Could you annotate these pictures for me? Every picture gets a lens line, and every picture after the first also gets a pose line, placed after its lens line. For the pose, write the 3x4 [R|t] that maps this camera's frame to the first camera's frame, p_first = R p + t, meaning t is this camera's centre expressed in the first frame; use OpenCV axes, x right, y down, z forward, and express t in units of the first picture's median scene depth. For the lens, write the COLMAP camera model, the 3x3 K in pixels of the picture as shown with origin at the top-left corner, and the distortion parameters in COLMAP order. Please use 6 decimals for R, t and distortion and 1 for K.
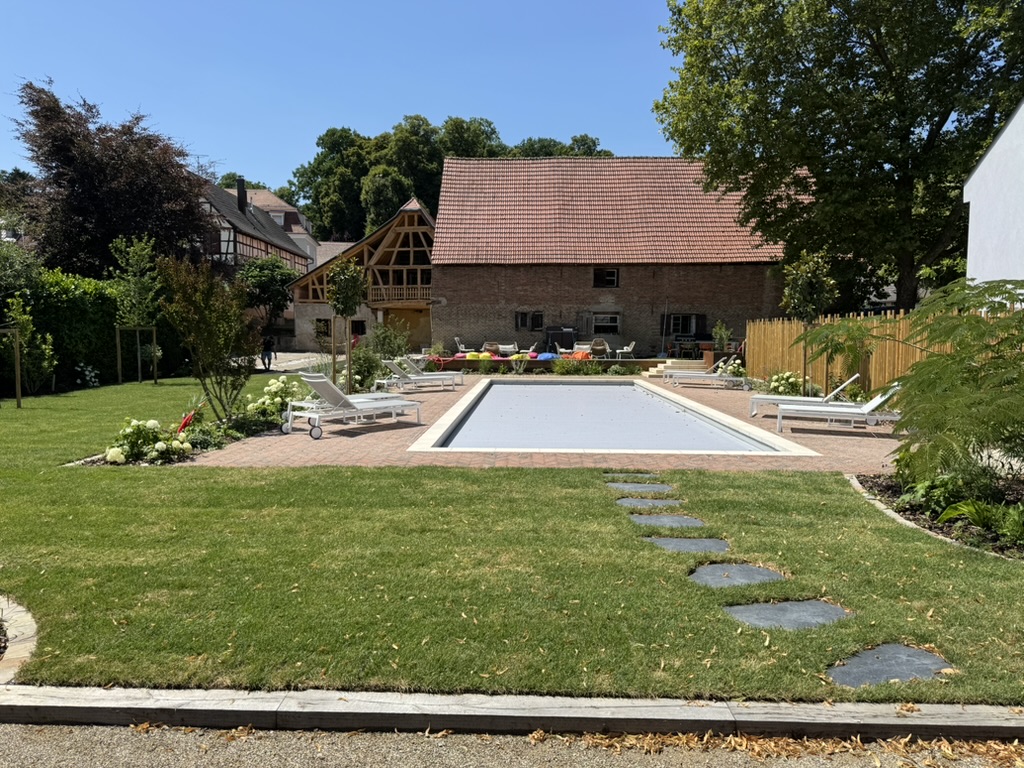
lens RADIAL K [[726.0, 0, 509.2], [0, 726.0, 385.3], [0, 0, 1]] dist [-0.009075, -0.007050]
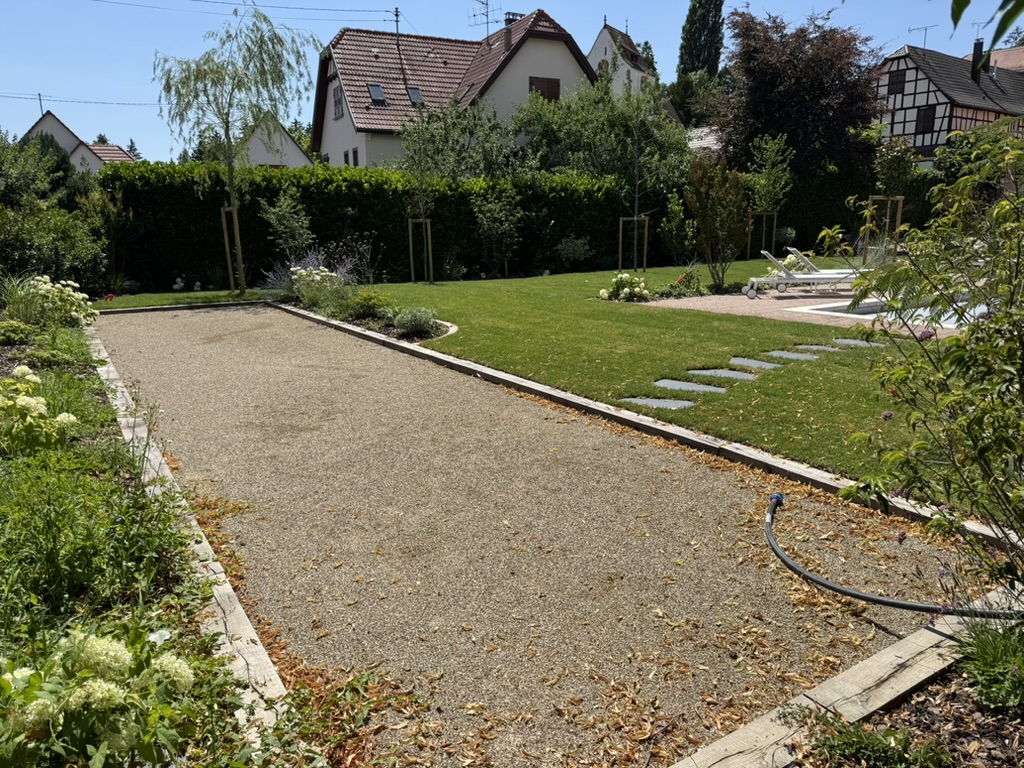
lens RADIAL K [[726.0, 0, 512.4], [0, 726.0, 384.4], [0, 0, 1]] dist [-0.009075, -0.007050]
pose [[0.566032, 0.161891, -0.808331, 0.308576], [-0.036814, 0.984514, 0.171398, 0.010568], [0.823561, -0.067258, 0.563227, -0.048595]]
